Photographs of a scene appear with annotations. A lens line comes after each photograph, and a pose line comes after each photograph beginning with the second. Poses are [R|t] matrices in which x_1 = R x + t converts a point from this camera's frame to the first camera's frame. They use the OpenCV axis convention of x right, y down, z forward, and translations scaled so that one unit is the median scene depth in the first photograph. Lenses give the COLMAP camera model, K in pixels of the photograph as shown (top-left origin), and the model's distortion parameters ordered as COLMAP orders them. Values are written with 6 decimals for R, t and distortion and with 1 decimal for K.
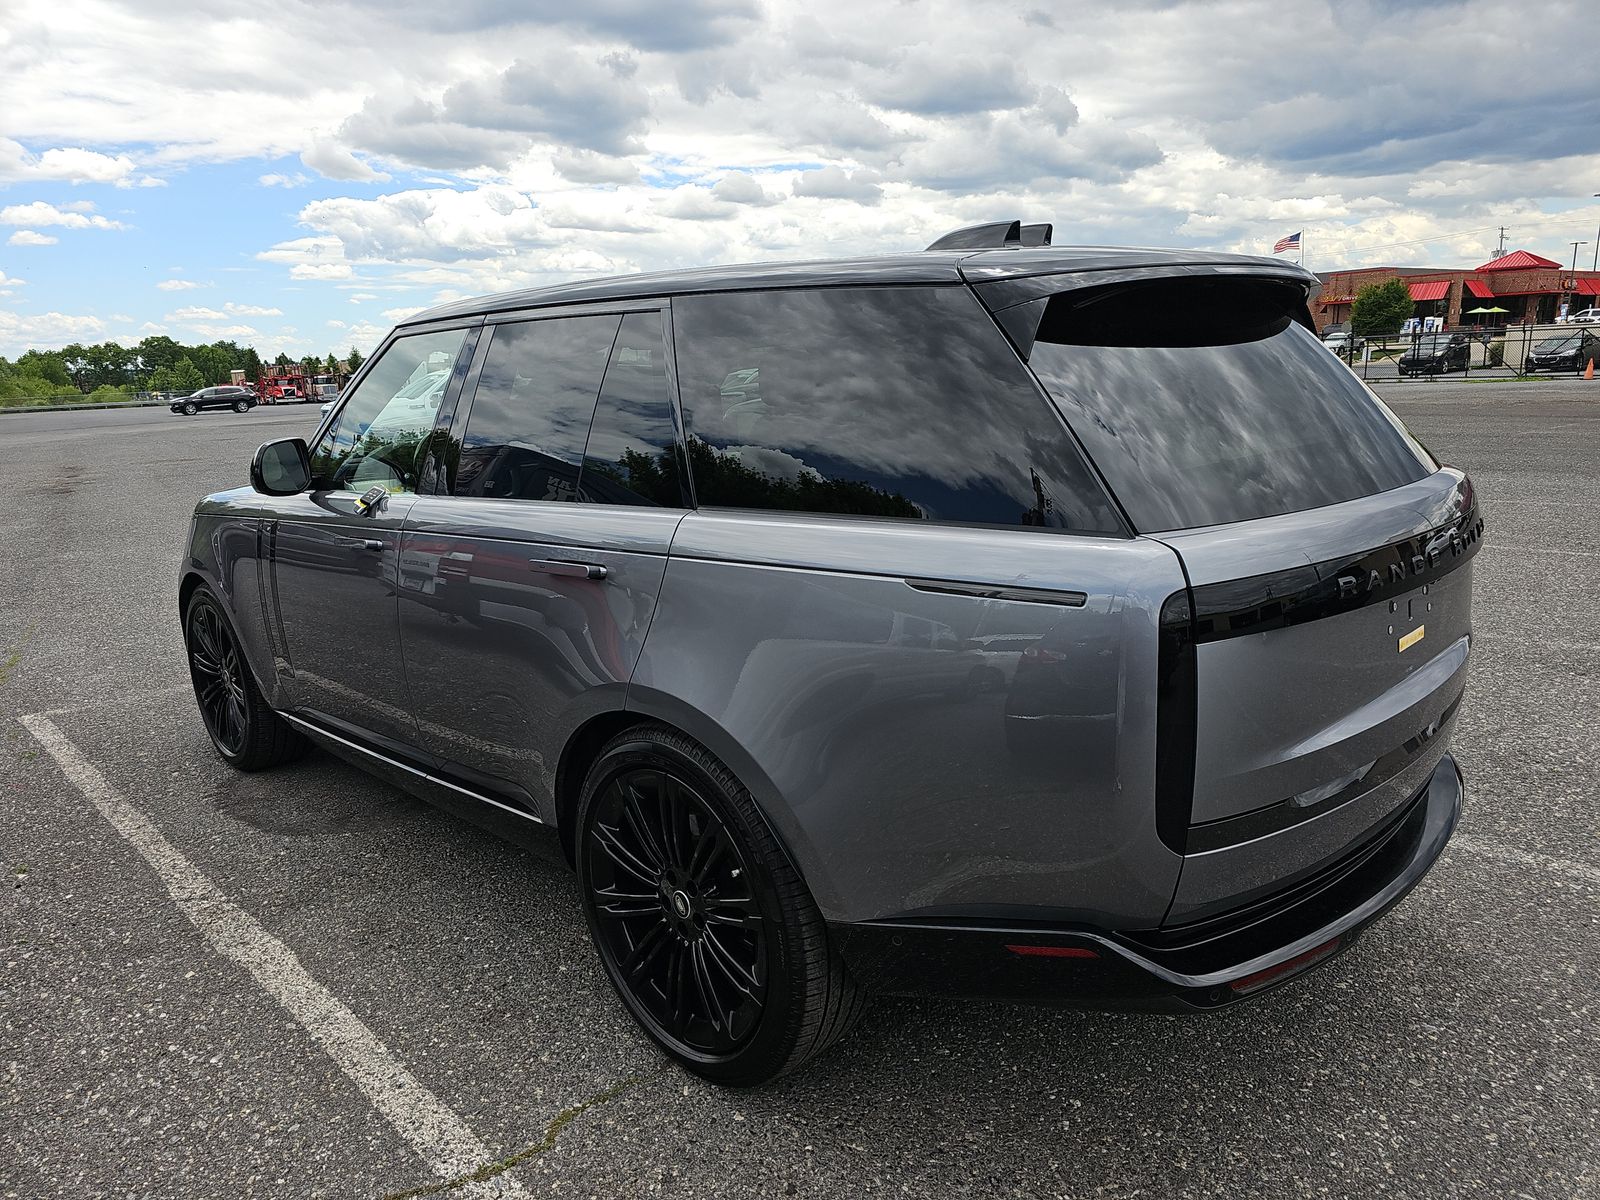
lens RADIAL K [[1071.2, 0, 800.0], [0, 1071.2, 600.0], [0, 0, 1]] dist [0.031164, -0.033199]
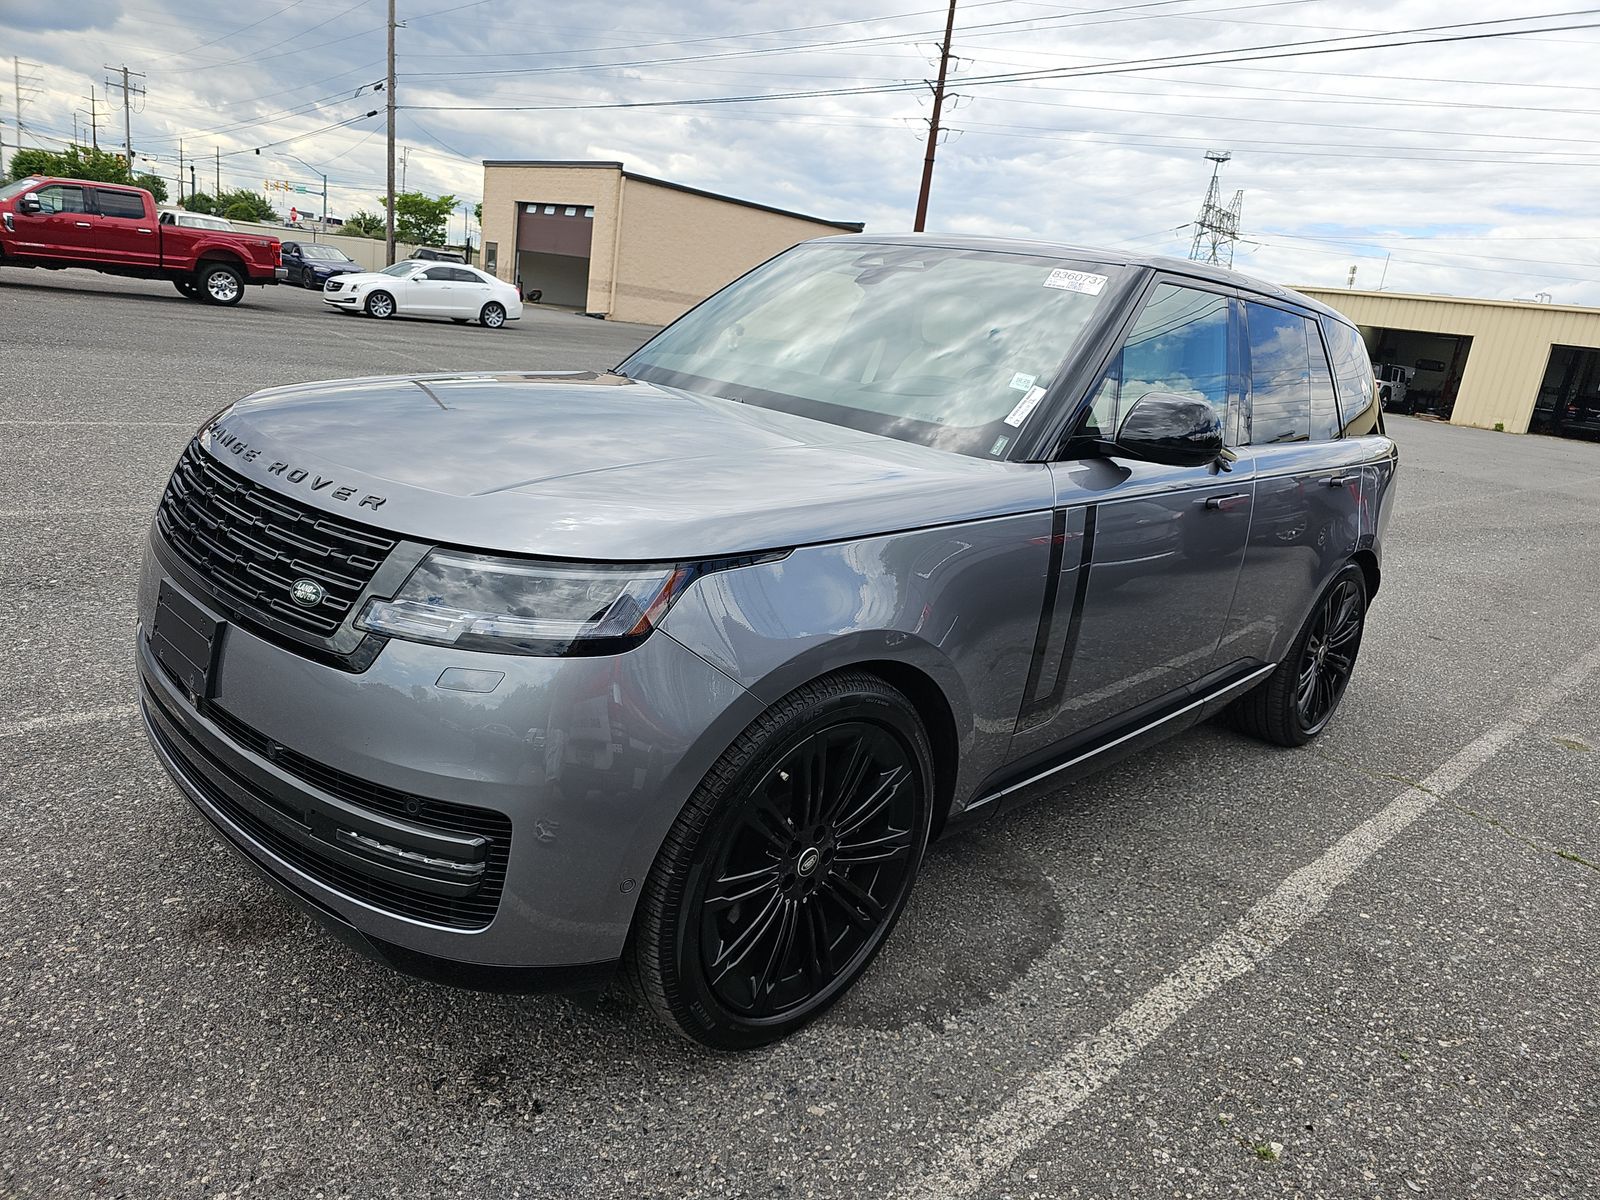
lens RADIAL K [[1071.2, 0, 800.0], [0, 1071.2, 600.0], [0, 0, 1]] dist [0.031164, -0.033199]
pose [[-0.012266, -0.238555, 0.971052, -1.157103], [0.090937, 0.966834, 0.238667, -0.198506], [-0.995781, 0.091233, 0.009834, 1.155628]]
